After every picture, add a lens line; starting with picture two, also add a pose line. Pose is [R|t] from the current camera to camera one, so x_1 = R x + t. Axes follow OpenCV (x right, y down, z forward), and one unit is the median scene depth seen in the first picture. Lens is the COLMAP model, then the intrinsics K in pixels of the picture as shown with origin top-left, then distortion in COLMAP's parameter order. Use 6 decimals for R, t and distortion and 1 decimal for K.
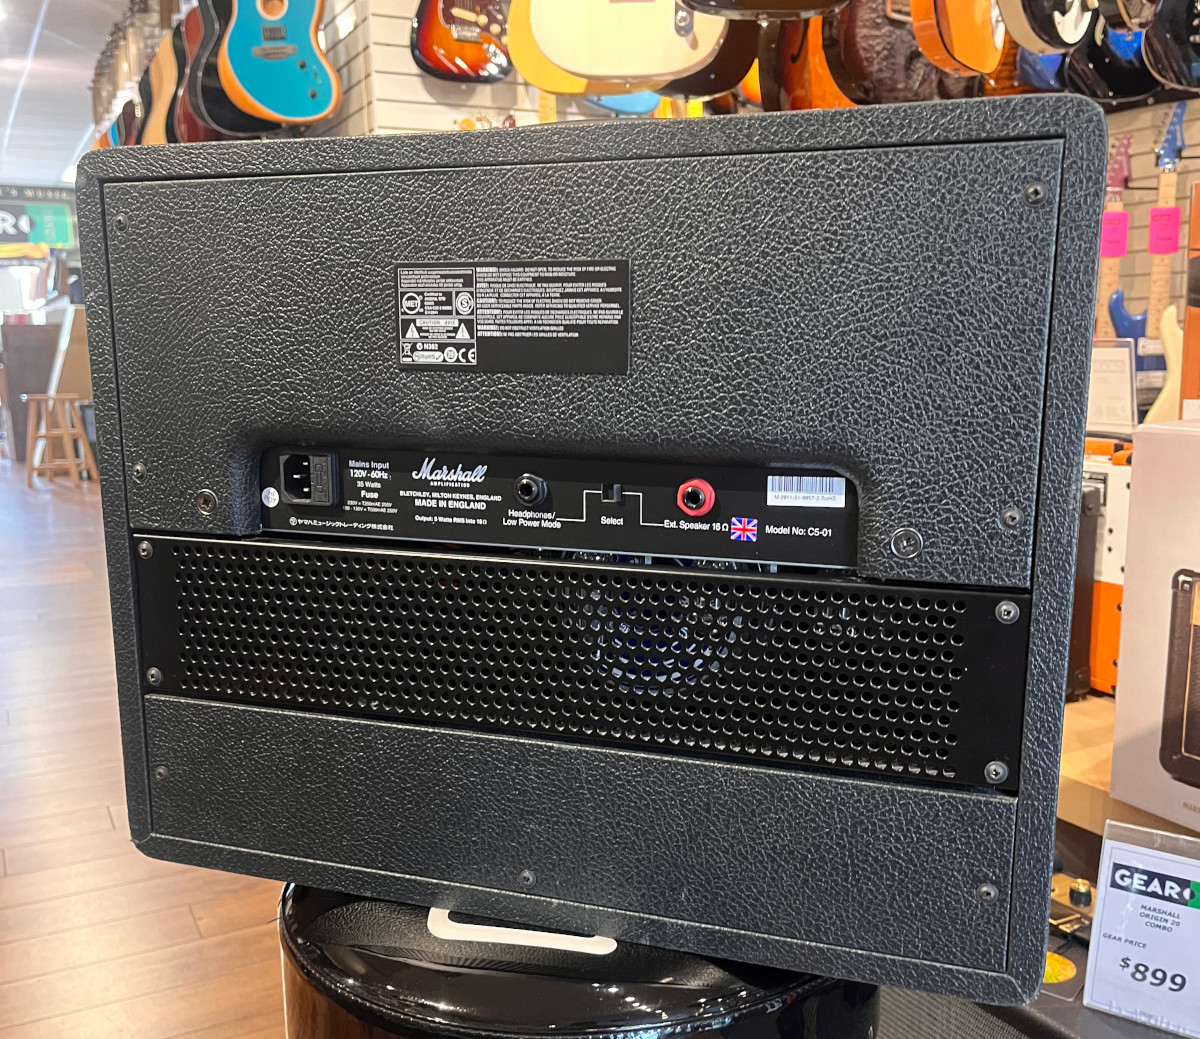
lens RADIAL K [[999.7, 0, 599.3], [0, 999.7, 520.7], [0, 0, 1]] dist [0.019890, -0.025847]
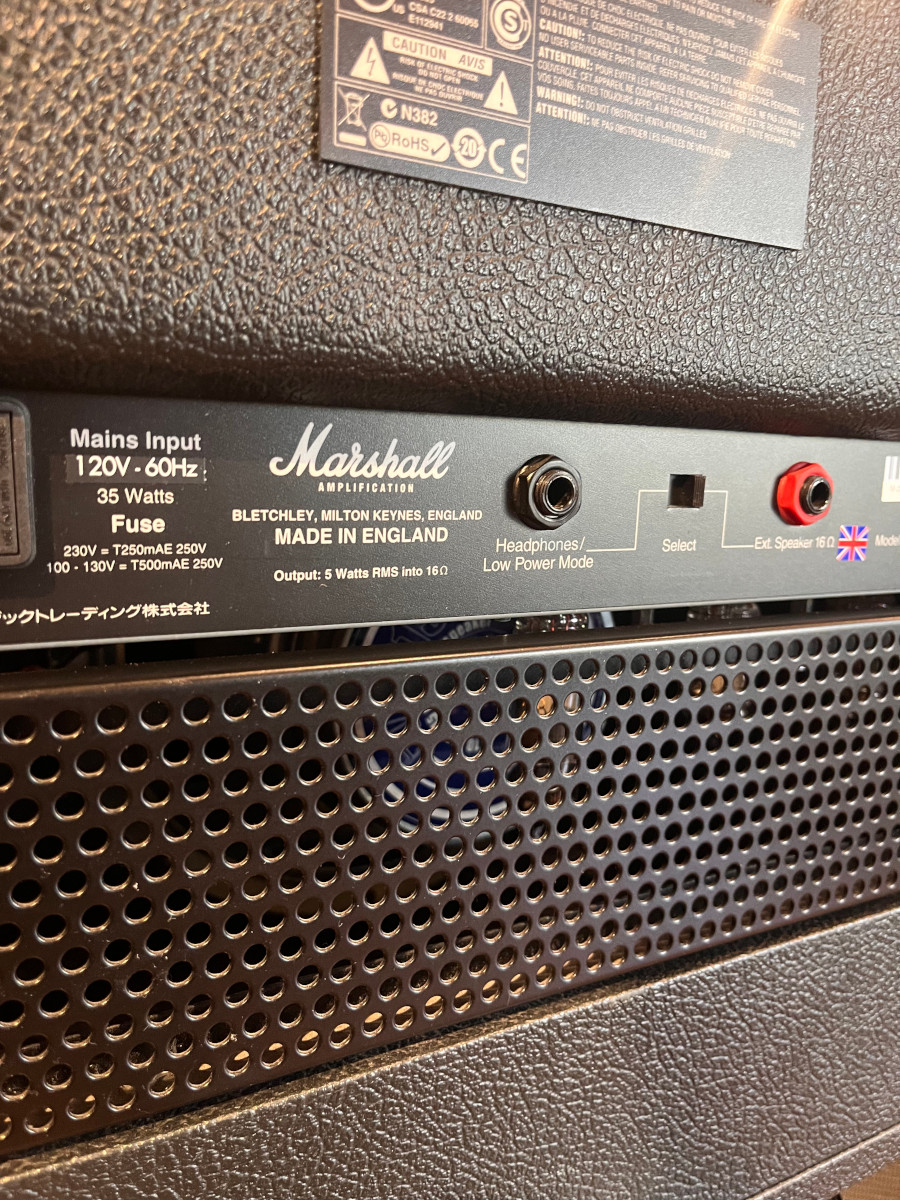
lens RADIAL K [[913.9, 0, 449.2], [0, 913.9, 604.4], [0, 0, 1]] dist [-0.009522, -0.014950]
pose [[0.702298, -0.100375, 0.704771, -0.399487], [0.085167, 0.994746, 0.056806, -0.006450], [-0.706770, 0.020129, 0.707157, 0.706345]]
